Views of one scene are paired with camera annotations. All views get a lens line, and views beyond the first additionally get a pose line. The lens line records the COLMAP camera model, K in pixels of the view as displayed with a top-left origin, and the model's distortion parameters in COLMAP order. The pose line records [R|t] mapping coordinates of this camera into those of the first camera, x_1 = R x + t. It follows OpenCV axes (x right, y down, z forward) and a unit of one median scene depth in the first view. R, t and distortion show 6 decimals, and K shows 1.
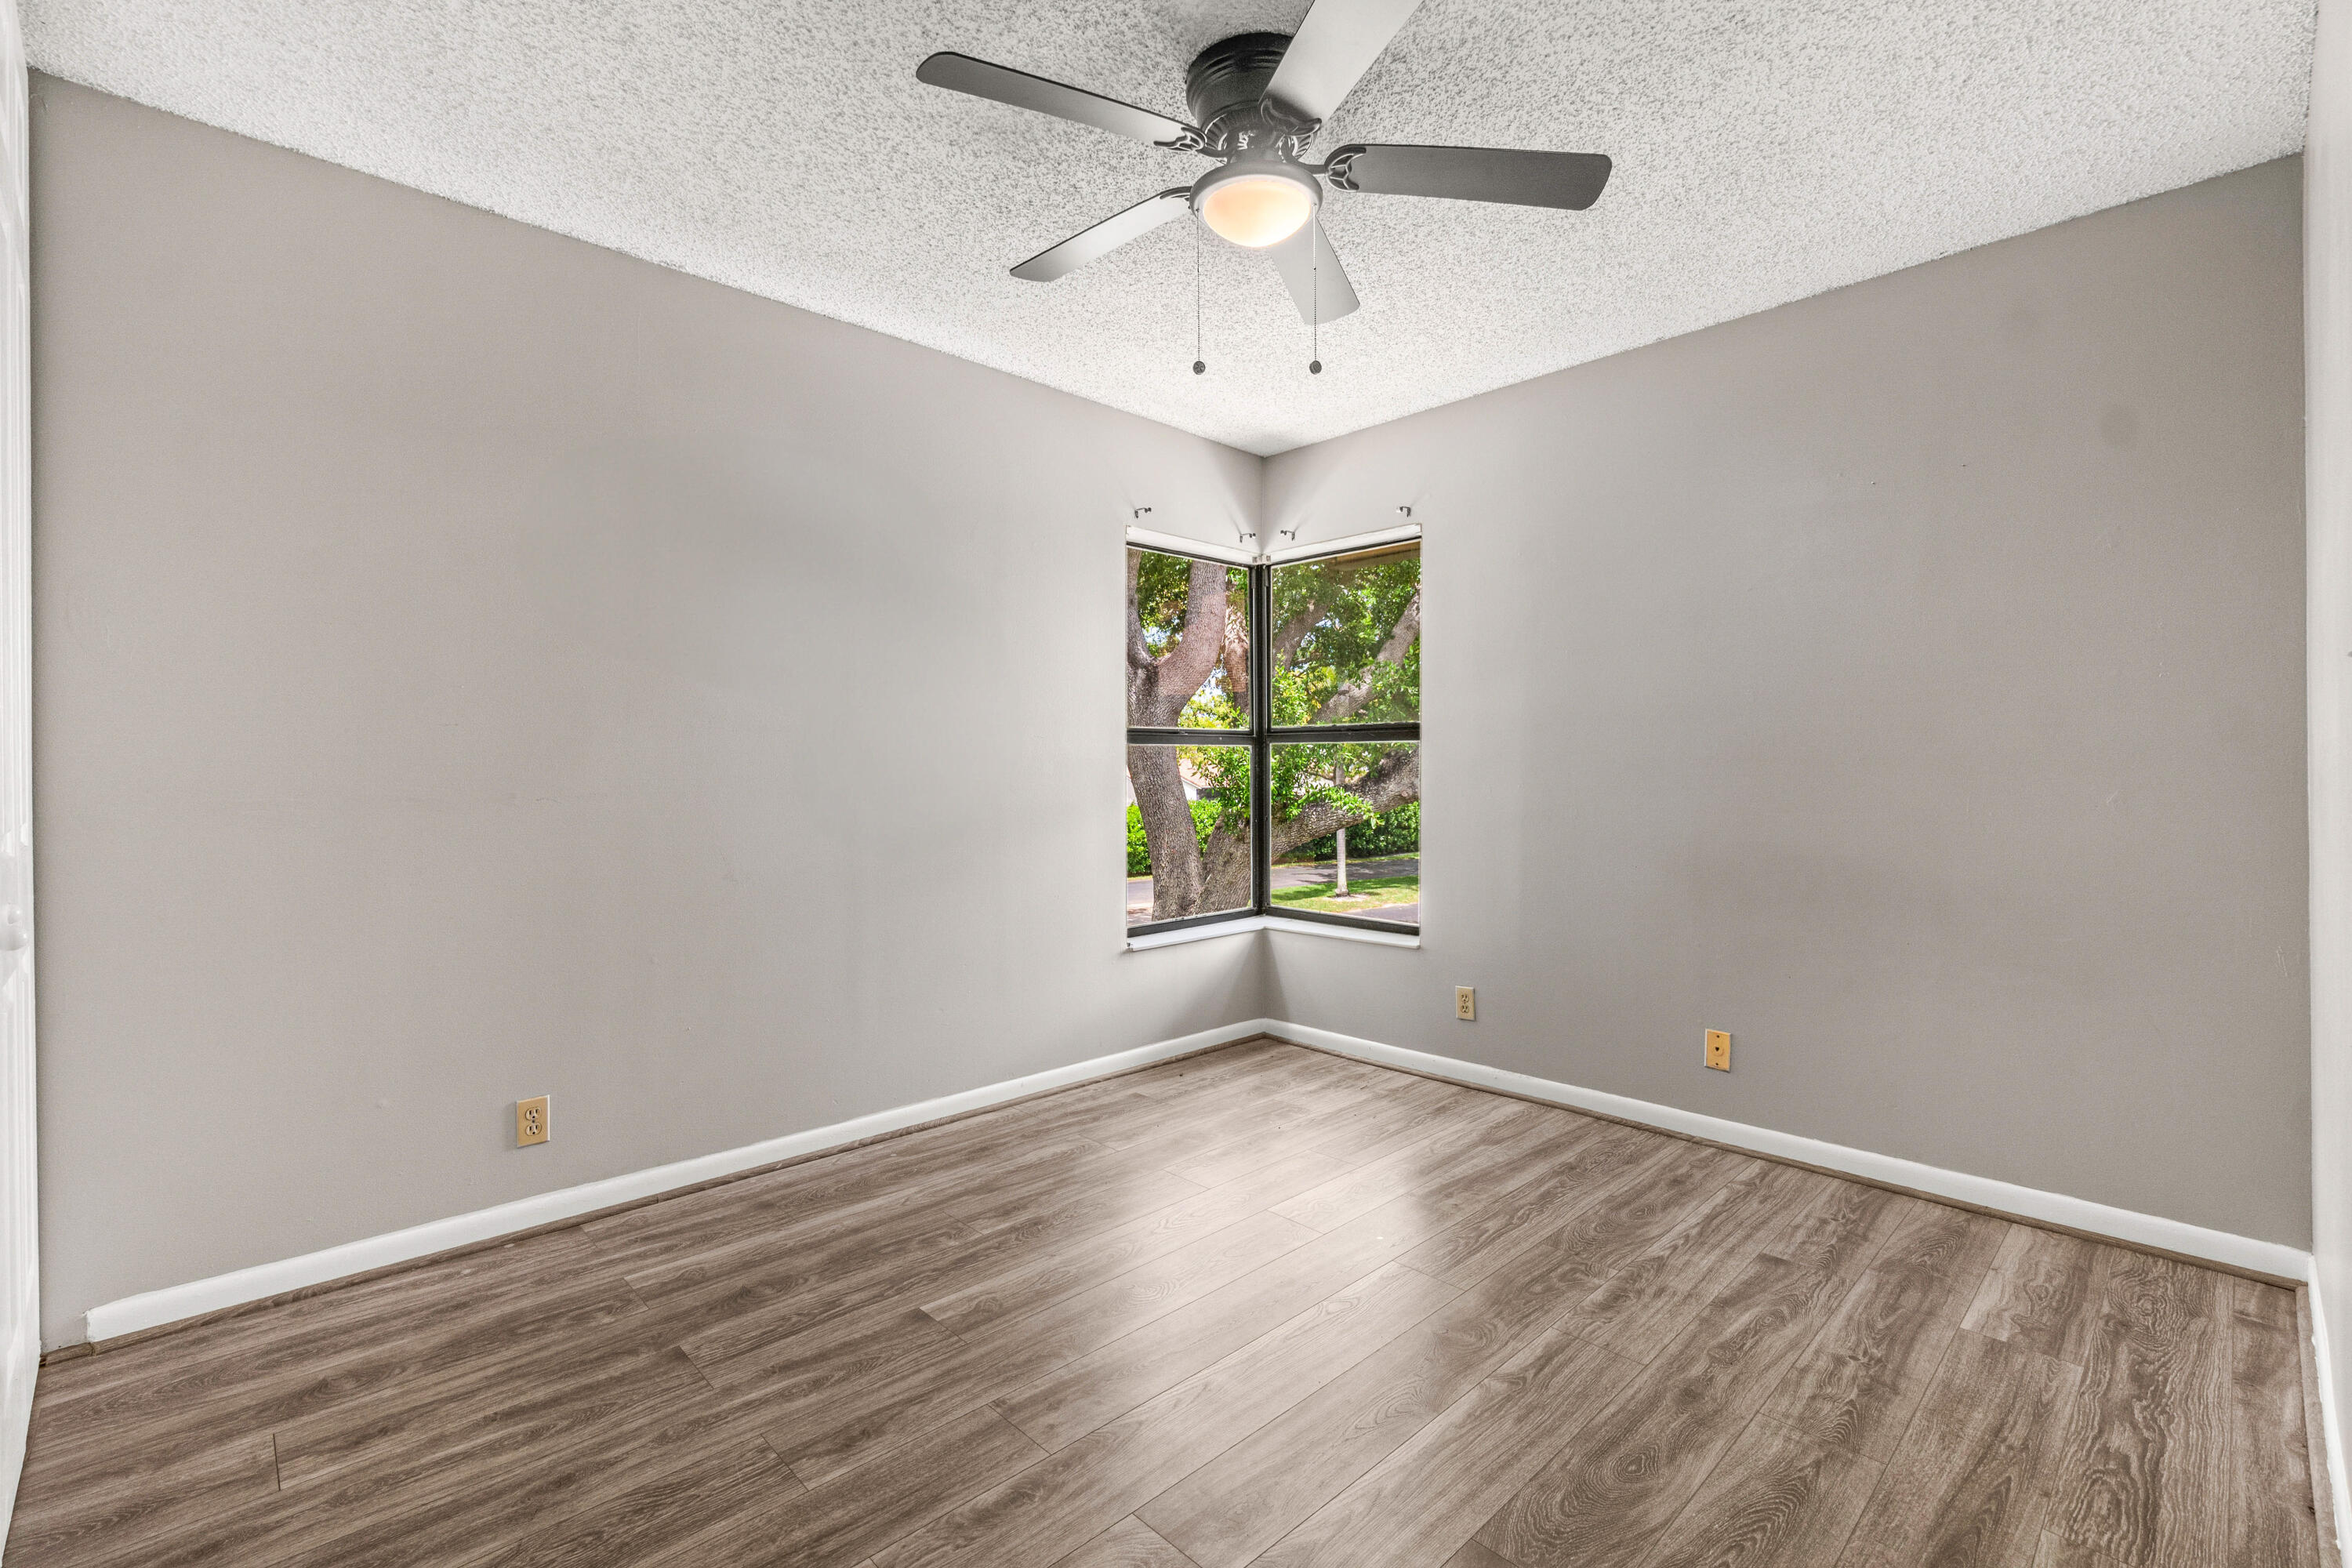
lens RADIAL K [[1011.7, 0, 1171.0], [0, 1011.7, 786.7], [0, 0, 1]] dist [-0.002177, -0.000188]
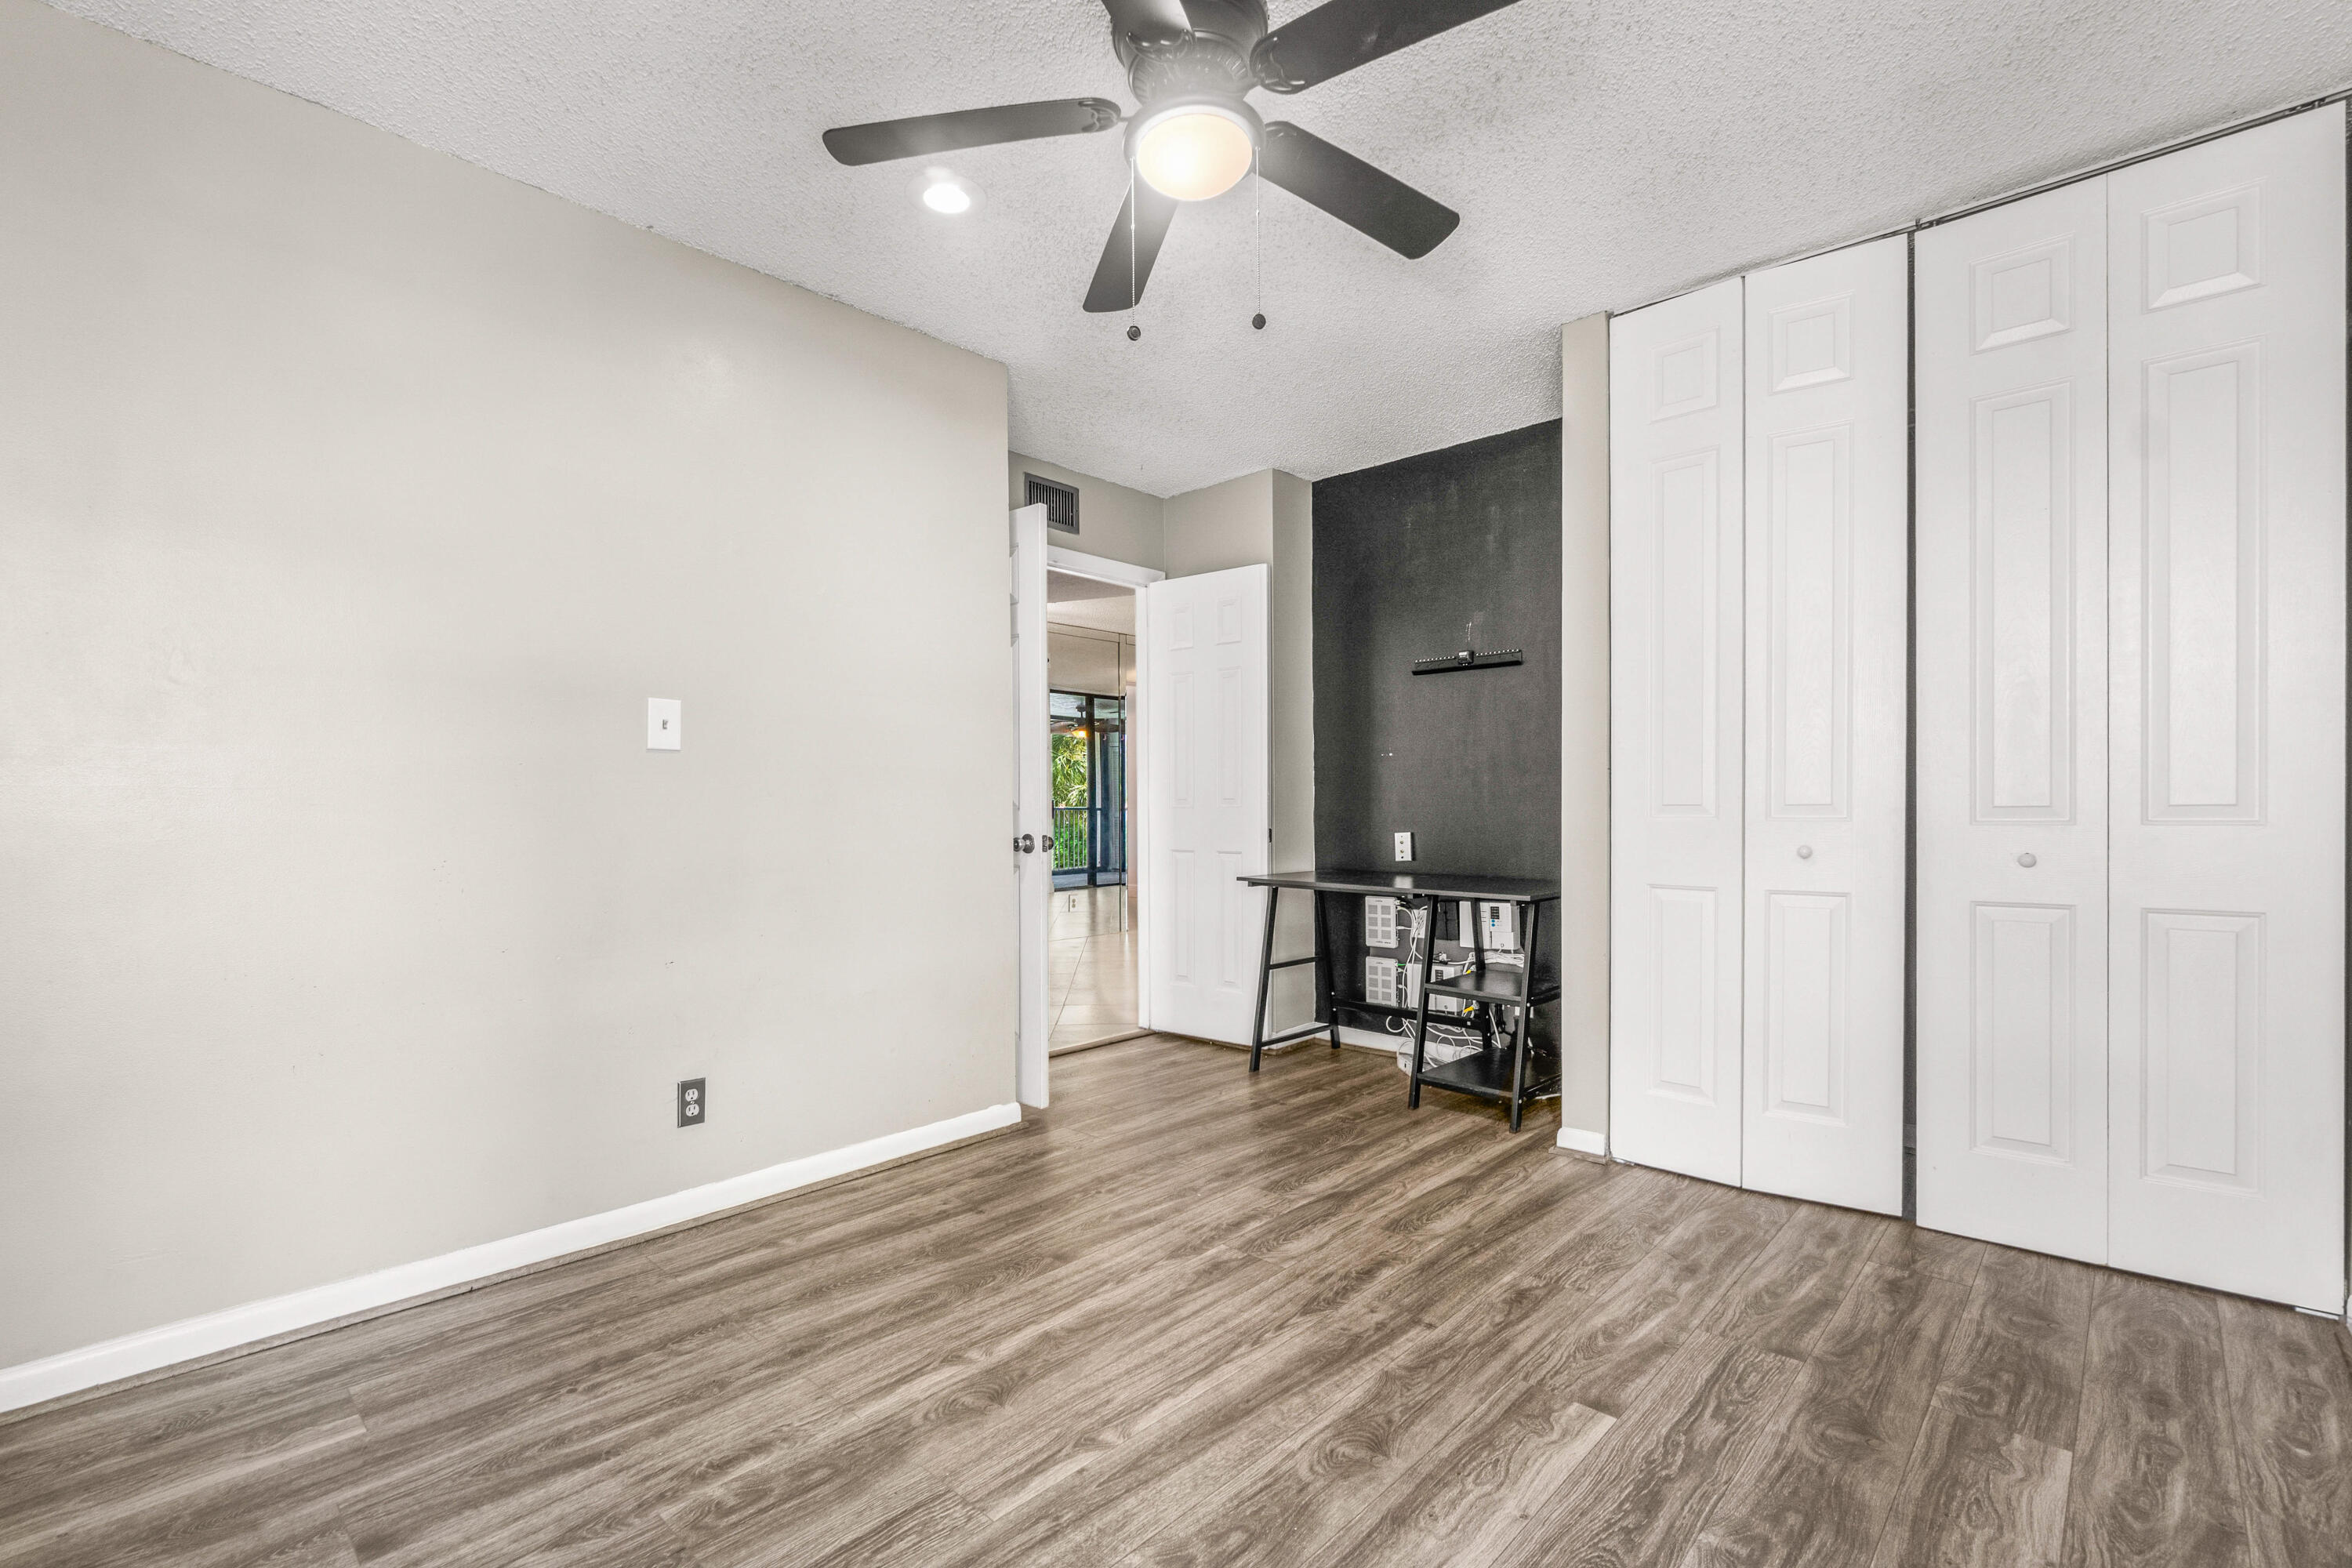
lens RADIAL K [[1011.7, 0, 1171.0], [0, 1011.7, 786.7], [0, 0, 1]] dist [-0.002177, -0.000188]
pose [[-0.998372, 0.005182, -0.056807, 0.166902], [0.005190, 0.999987, -0.000005, 0.004565], [0.056806, -0.000300, -0.998385, 1.955451]]
